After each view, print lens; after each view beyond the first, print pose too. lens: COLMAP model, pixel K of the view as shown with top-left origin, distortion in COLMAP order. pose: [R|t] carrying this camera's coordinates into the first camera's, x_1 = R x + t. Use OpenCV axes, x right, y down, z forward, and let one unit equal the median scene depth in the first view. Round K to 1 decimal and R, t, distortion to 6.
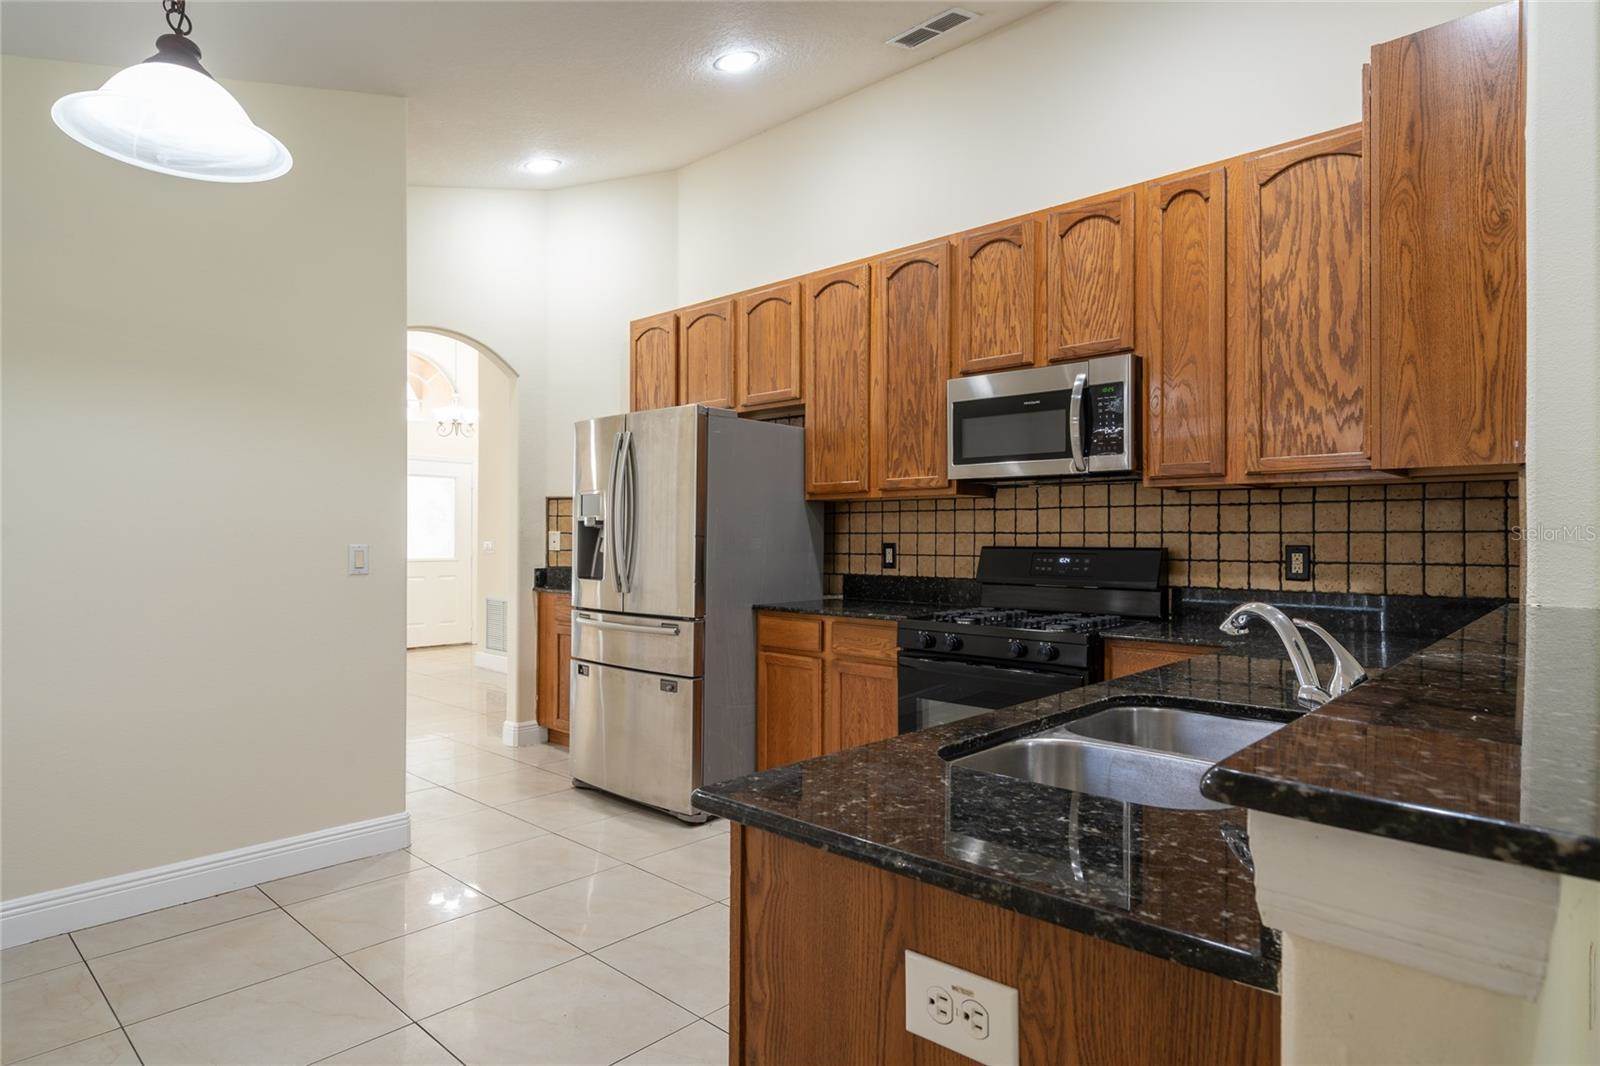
lens RADIAL K [[896.7, 0, 786.2], [0, 896.7, 567.0], [0, 0, 1]] dist [-0.004495, 0.000428]
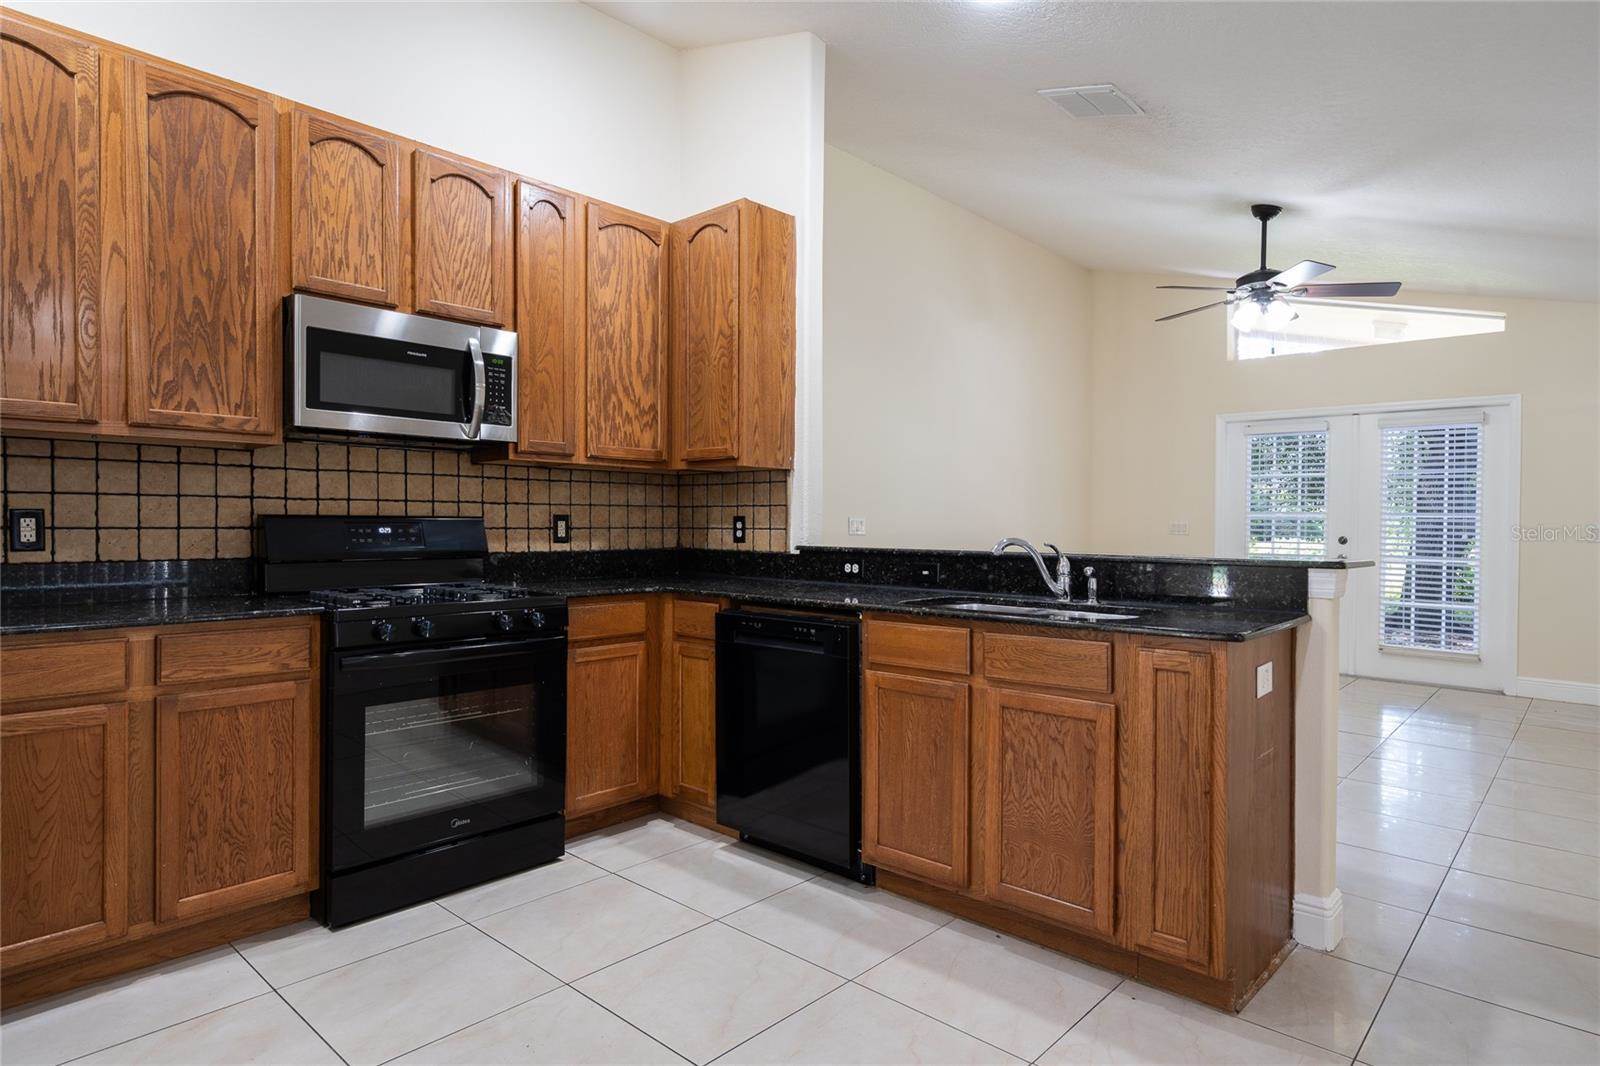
lens RADIAL K [[896.7, 0, 800.9], [0, 896.7, 524.4], [0, 0, 1]] dist [-0.004495, 0.000428]
pose [[-0.034056, -0.014166, 0.999320, -0.603416], [0.015577, 0.999771, 0.014704, -0.020952], [-0.999299, 0.016067, -0.033828, 0.624880]]
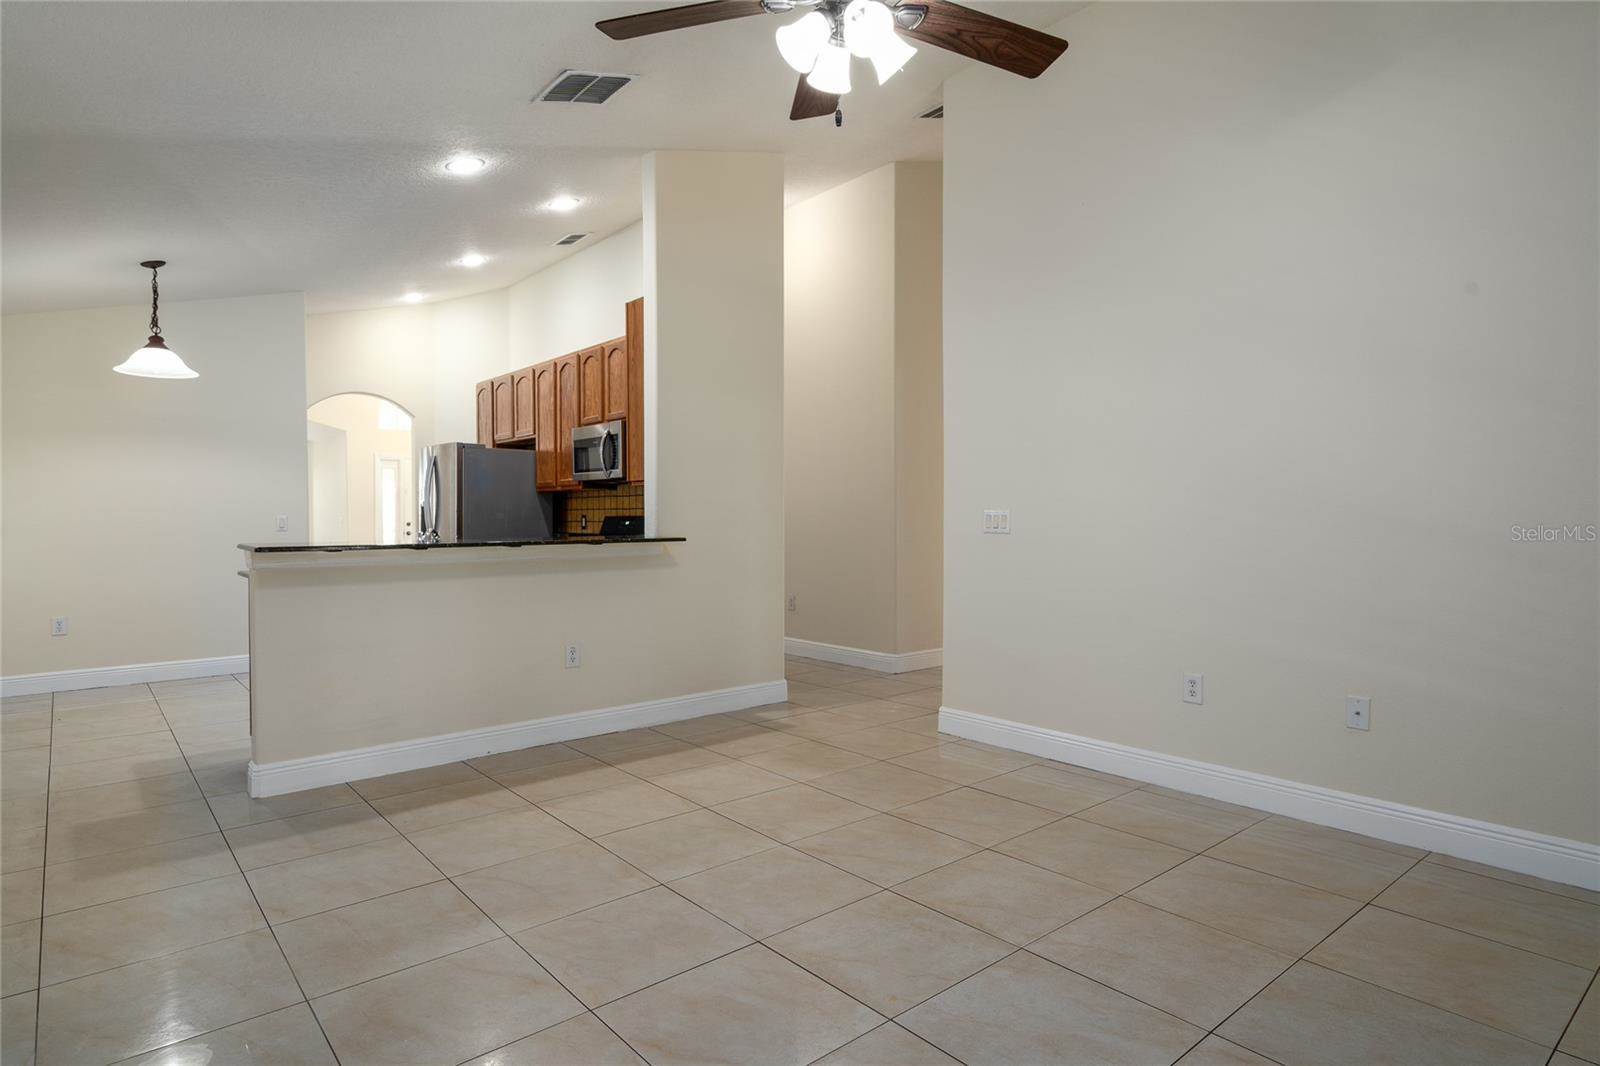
lens RADIAL K [[870.3, 0, 802.1], [0, 870.3, 534.5], [0, 0, 1]] dist [-0.016283, -0.002800]
pose [[0.995495, -0.016110, -0.093434, 0.858454], [0.015996, 0.999870, -0.001971, 0.026409], [0.093454, 0.000467, 0.995623, -0.807275]]
